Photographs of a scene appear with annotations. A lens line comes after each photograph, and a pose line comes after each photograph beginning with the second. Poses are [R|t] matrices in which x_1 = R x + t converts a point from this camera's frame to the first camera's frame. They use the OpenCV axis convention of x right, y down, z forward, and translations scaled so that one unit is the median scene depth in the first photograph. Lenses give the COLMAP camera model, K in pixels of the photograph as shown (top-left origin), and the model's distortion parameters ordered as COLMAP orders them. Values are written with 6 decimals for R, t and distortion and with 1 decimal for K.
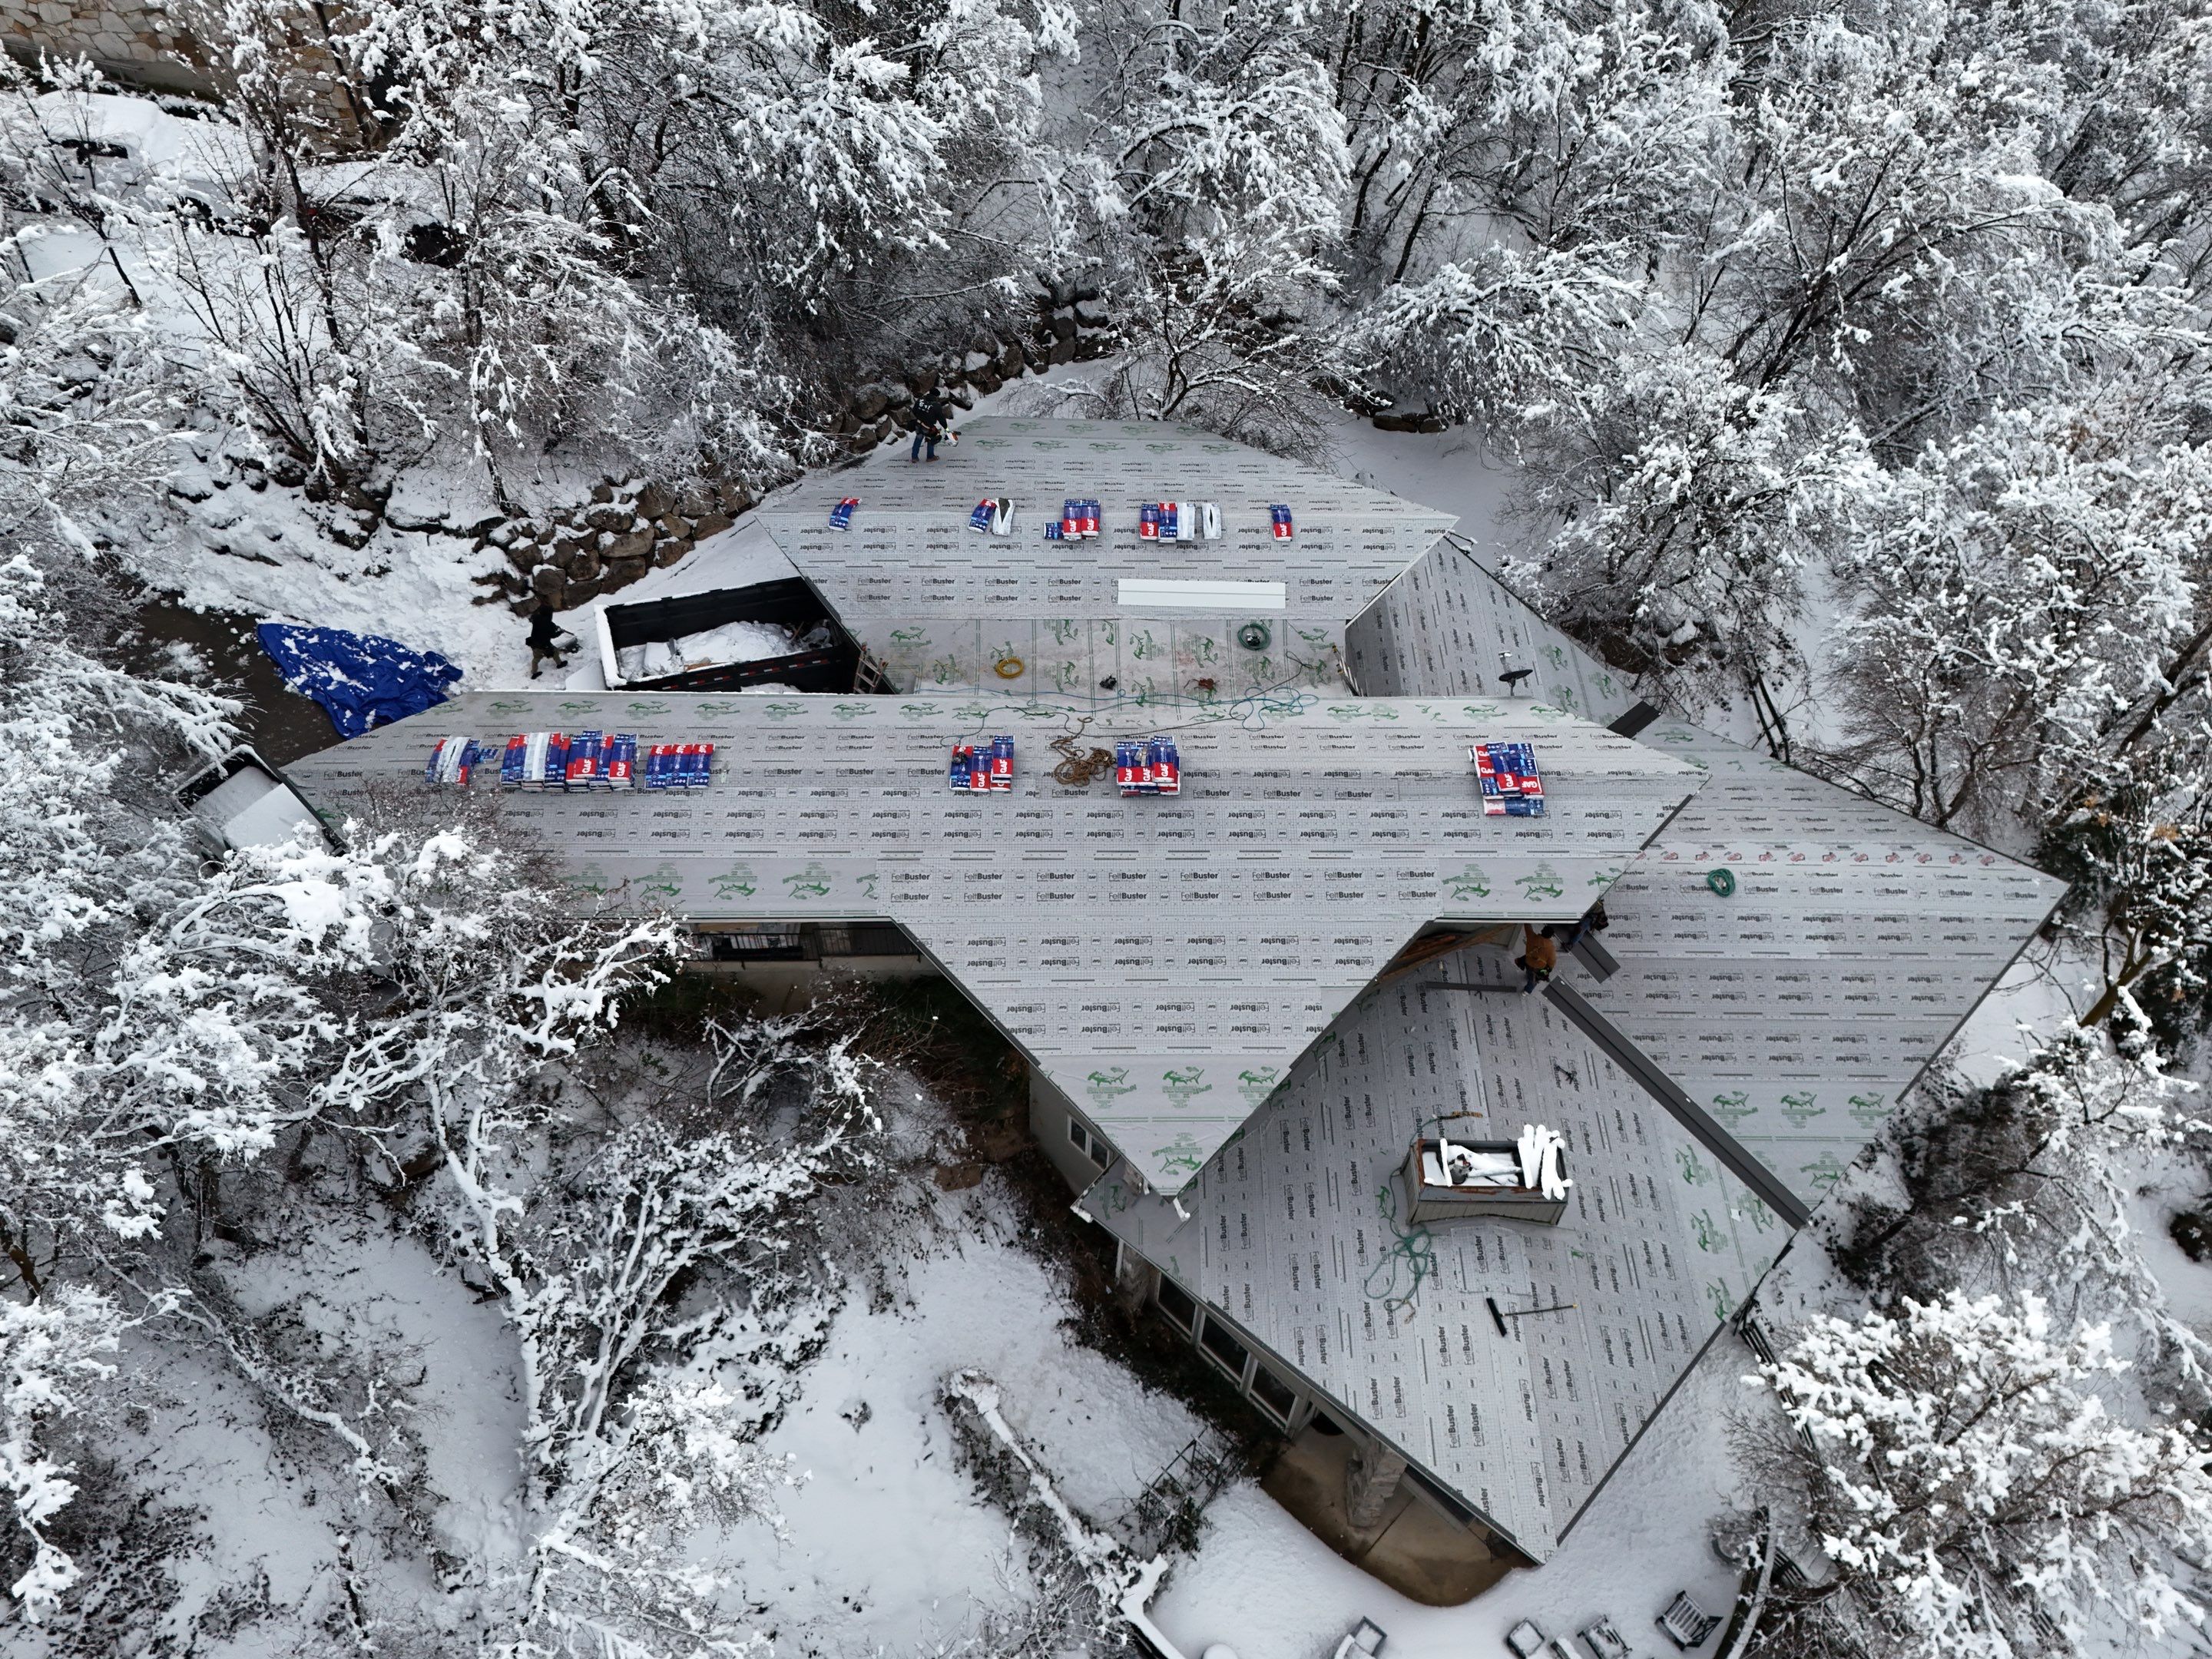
lens RADIAL K [[1617.7, 0, 1109.8], [0, 1617.7, 836.5], [0, 0, 1]] dist [0.075856, -0.069934]
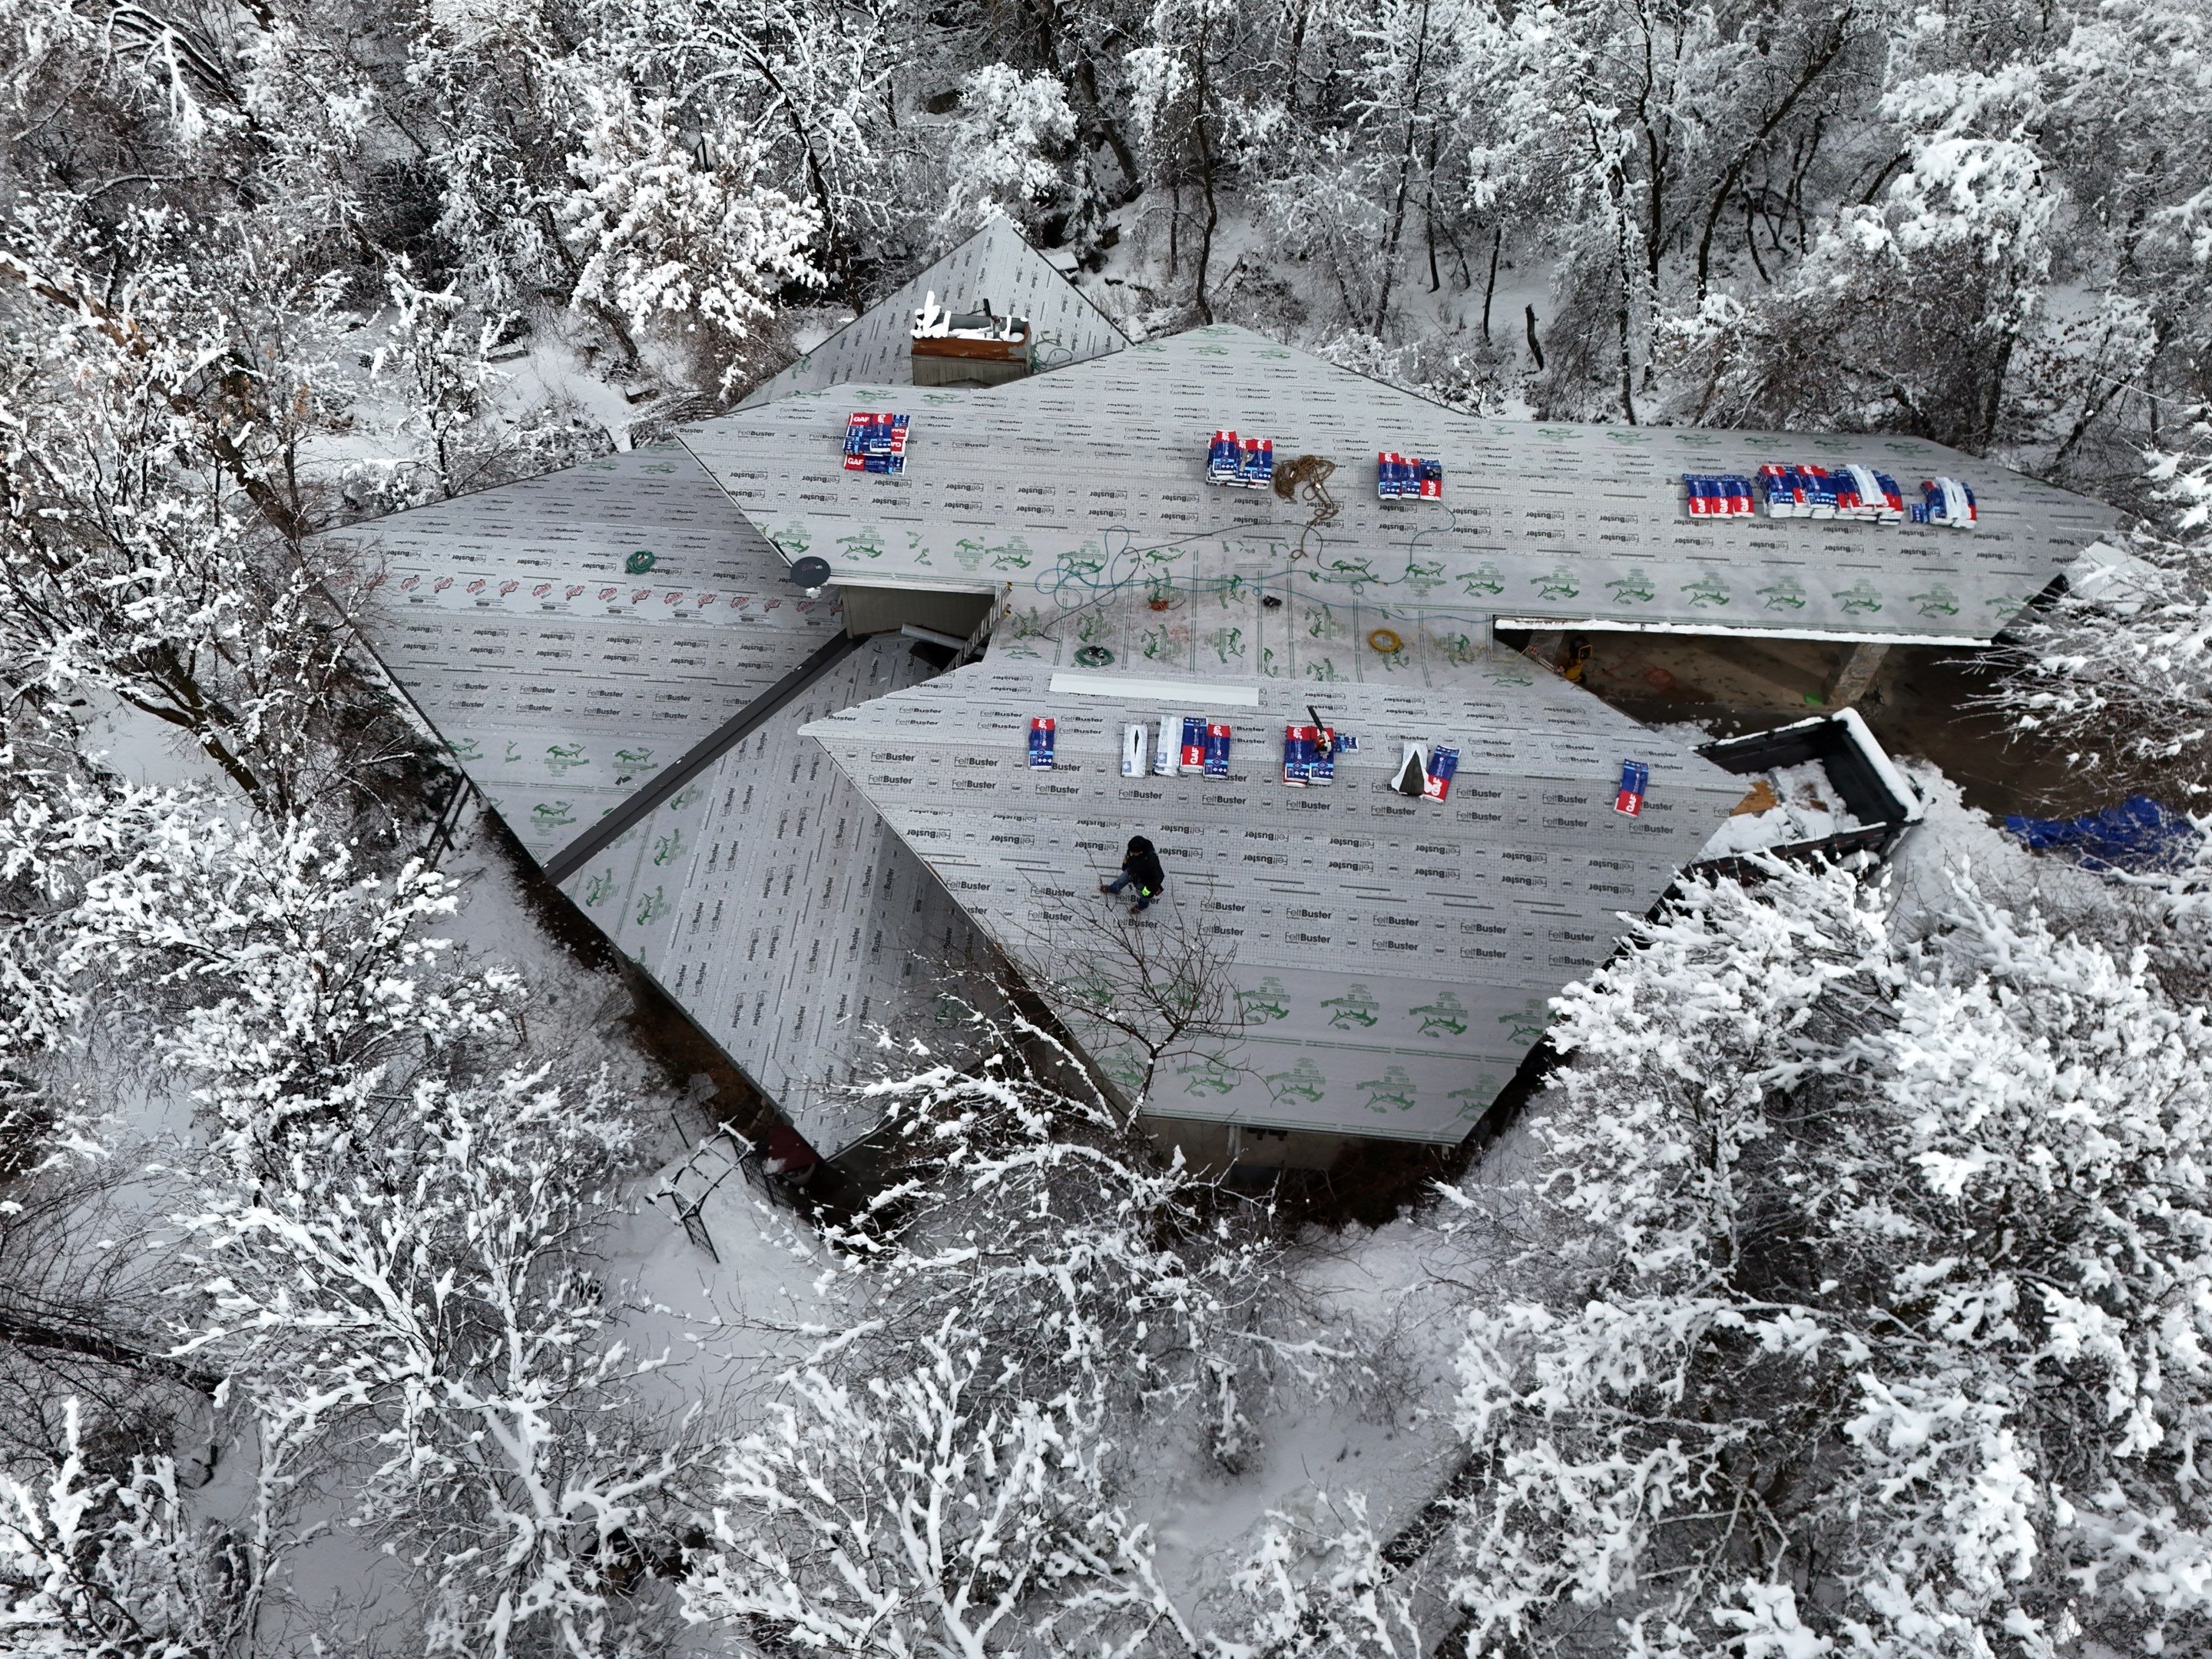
lens RADIAL K [[1617.7, 0, 1109.8], [0, 1617.7, 836.5], [0, 0, 1]] dist [0.075856, -0.069934]
pose [[-0.996348, -0.084525, 0.012074, 0.067985], [0.034142, -0.264796, 0.963700, -1.015092], [-0.078260, 0.960593, 0.266715, 0.924079]]
